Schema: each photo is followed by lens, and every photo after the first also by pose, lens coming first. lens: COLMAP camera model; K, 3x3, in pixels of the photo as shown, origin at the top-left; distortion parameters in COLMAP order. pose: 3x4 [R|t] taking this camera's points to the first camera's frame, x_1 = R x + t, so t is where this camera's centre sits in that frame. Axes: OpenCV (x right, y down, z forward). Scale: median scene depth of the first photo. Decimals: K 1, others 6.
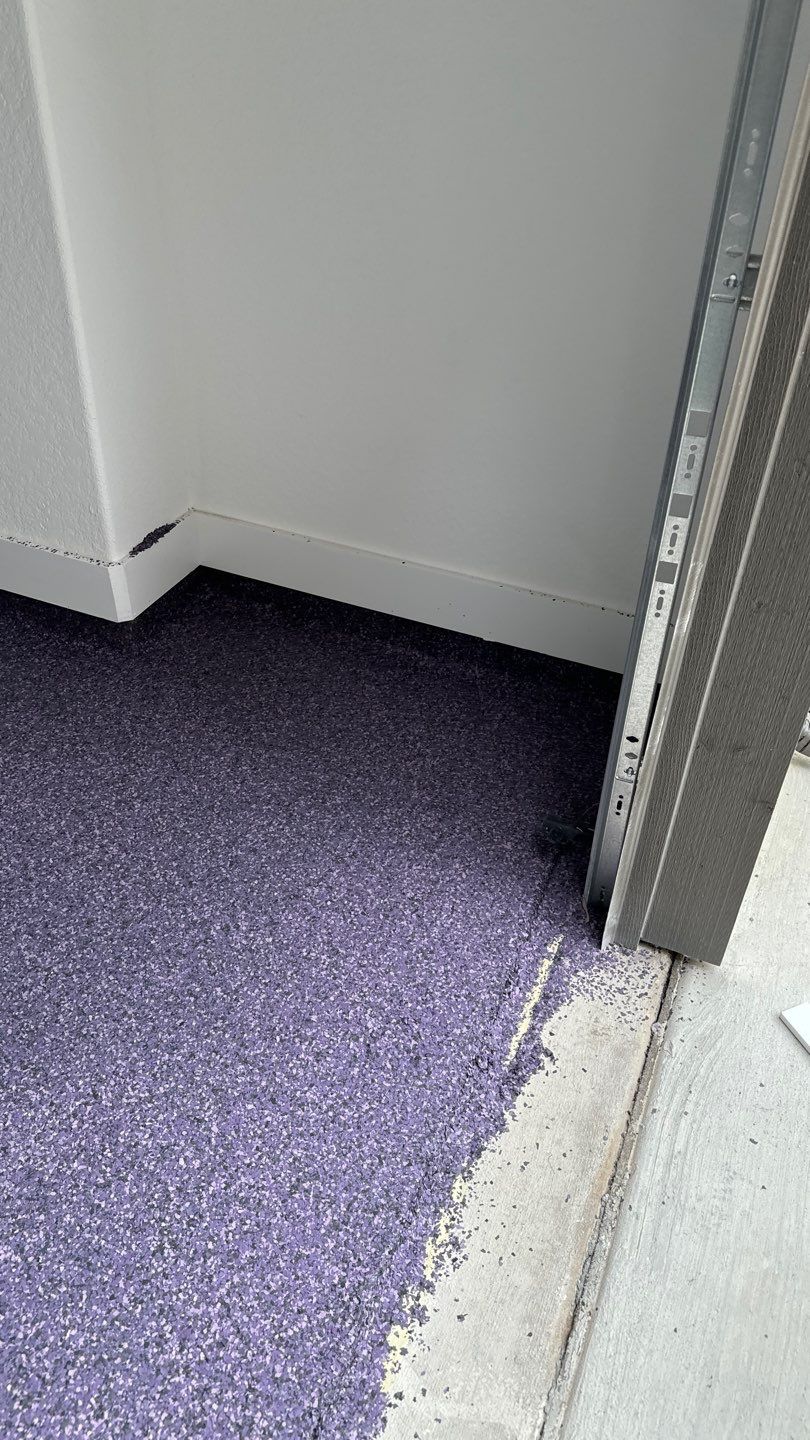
lens RADIAL K [[1019.8, 0, 405.0], [0, 1019.8, 720.0], [0, 0, 1]] dist [-0.001672, -0.004054]
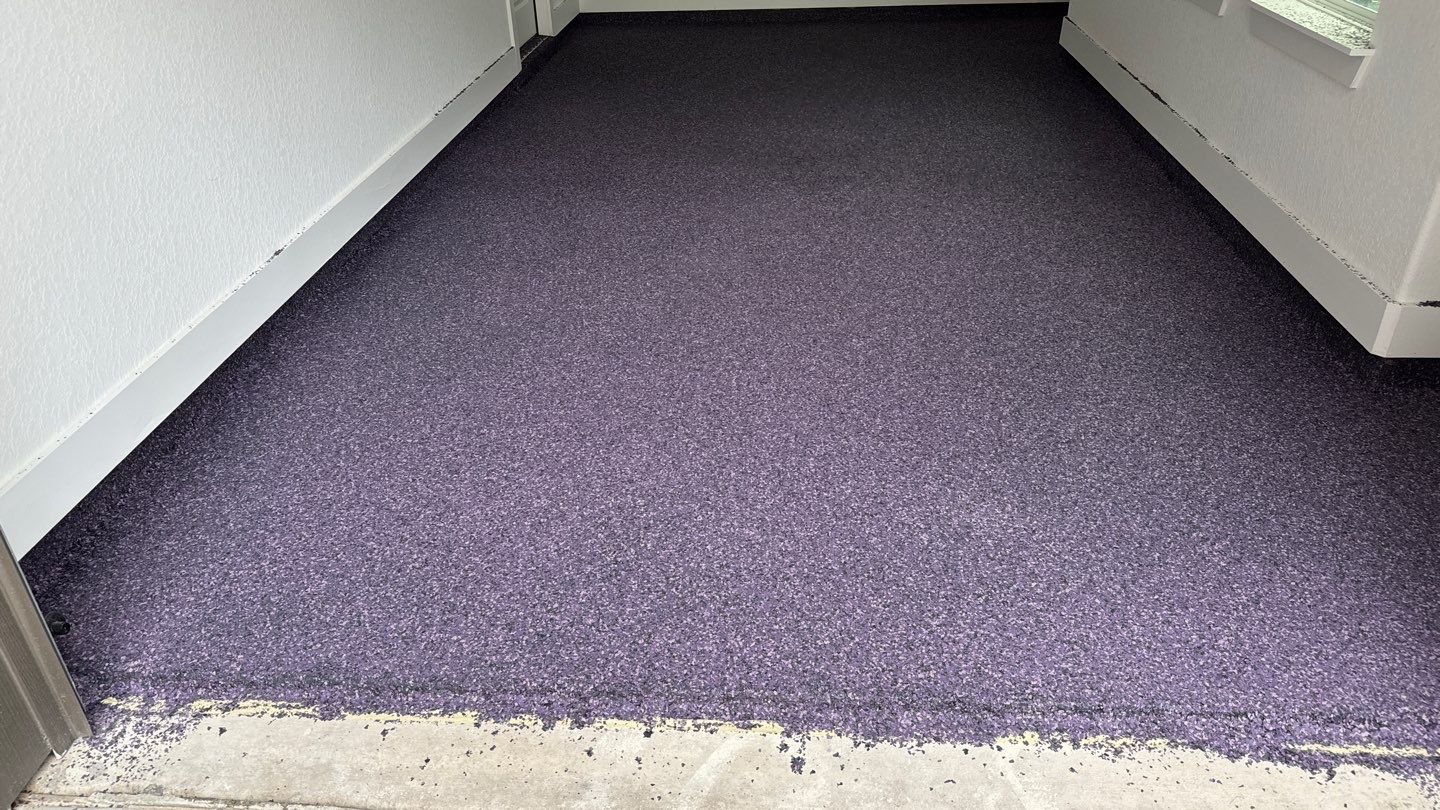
lens RADIAL K [[1019.8, 0, 721.9], [0, 1019.8, 407.4], [0, 0, 1]] dist [-0.001672, -0.004054]
pose [[0.351785, 0.471206, -0.808834, 0.657894], [-0.554655, 0.800973, 0.225391, 0.155764], [0.754059, 0.369335, 0.543127, -0.190307]]
